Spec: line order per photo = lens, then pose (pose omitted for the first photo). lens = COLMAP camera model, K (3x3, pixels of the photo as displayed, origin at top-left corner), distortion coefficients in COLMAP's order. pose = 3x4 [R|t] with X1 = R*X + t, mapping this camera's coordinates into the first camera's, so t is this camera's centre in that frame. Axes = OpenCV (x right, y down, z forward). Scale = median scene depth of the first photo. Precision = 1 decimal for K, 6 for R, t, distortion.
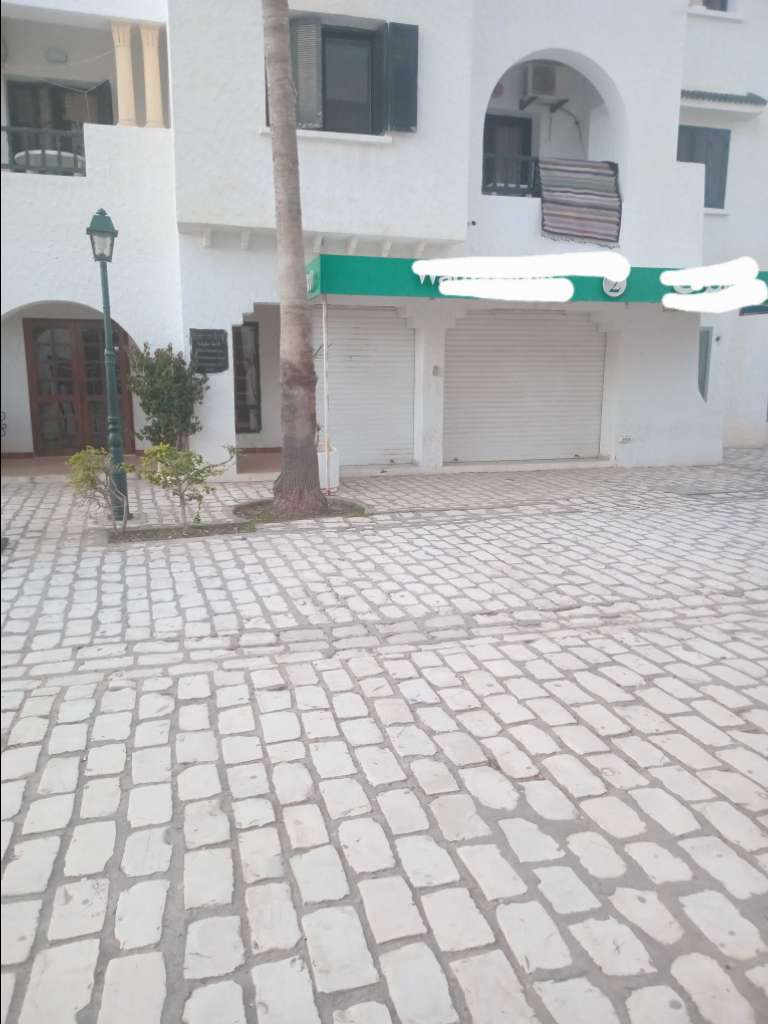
lens RADIAL K [[750.4, 0, 381.3], [0, 750.4, 515.1], [0, 0, 1]] dist [0.088905, -0.136199]
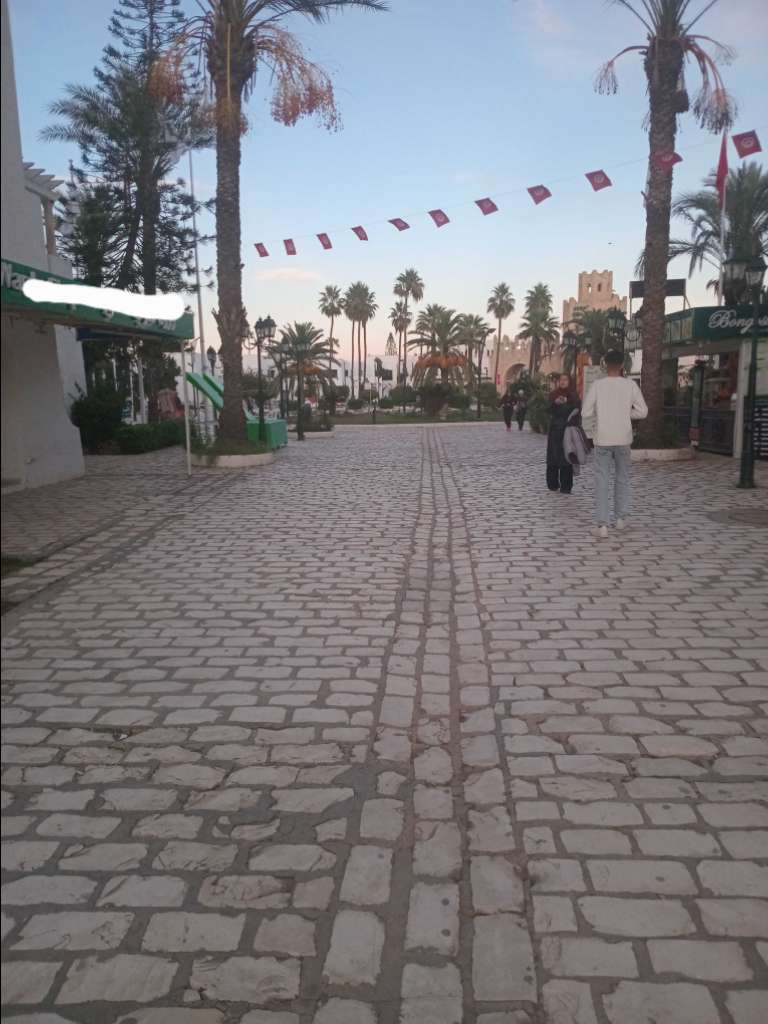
lens RADIAL K [[747.4, 0, 381.0], [0, 747.4, 520.8], [0, 0, 1]] dist [0.080584, -0.132124]
pose [[0.321650, -0.170990, 0.931292, -0.574096], [0.200411, 0.973570, 0.109534, -0.050054], [-0.925406, 0.151409, 0.347417, 0.312616]]
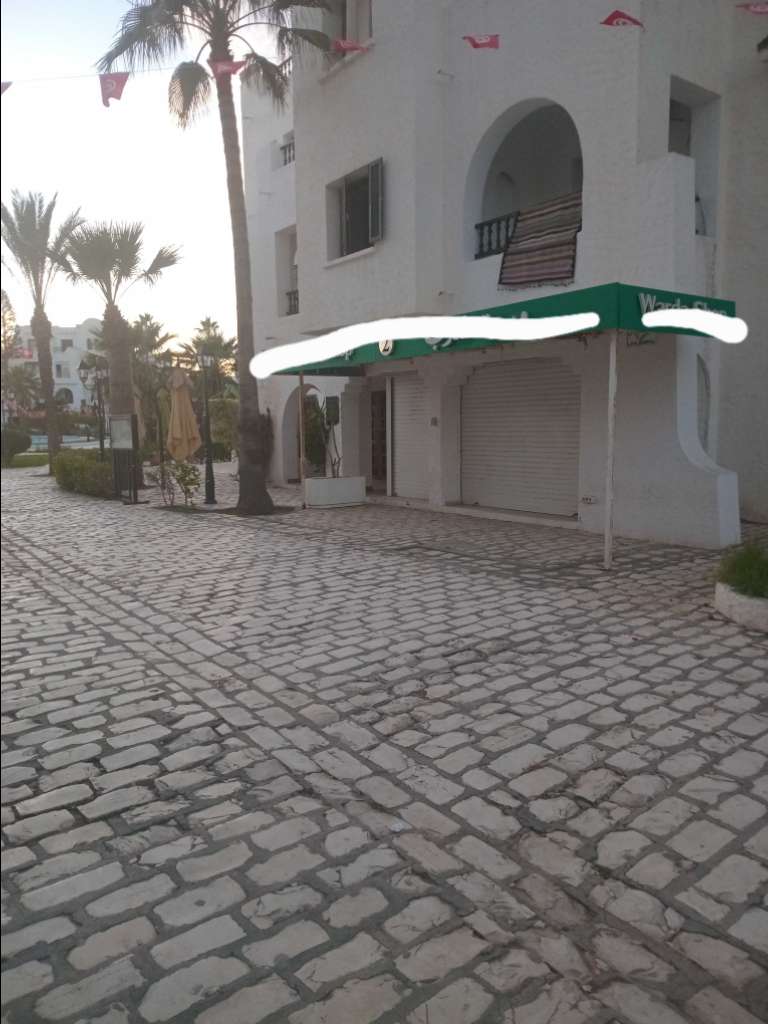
lens RADIAL K [[750.4, 0, 381.3], [0, 750.4, 515.1], [0, 0, 1]] dist [0.088905, -0.136199]
pose [[0.359608, 0.104542, -0.927229, 1.291697], [-0.164779, 0.985202, 0.047171, -0.102368], [0.918439, 0.135825, 0.371512, 0.587544]]
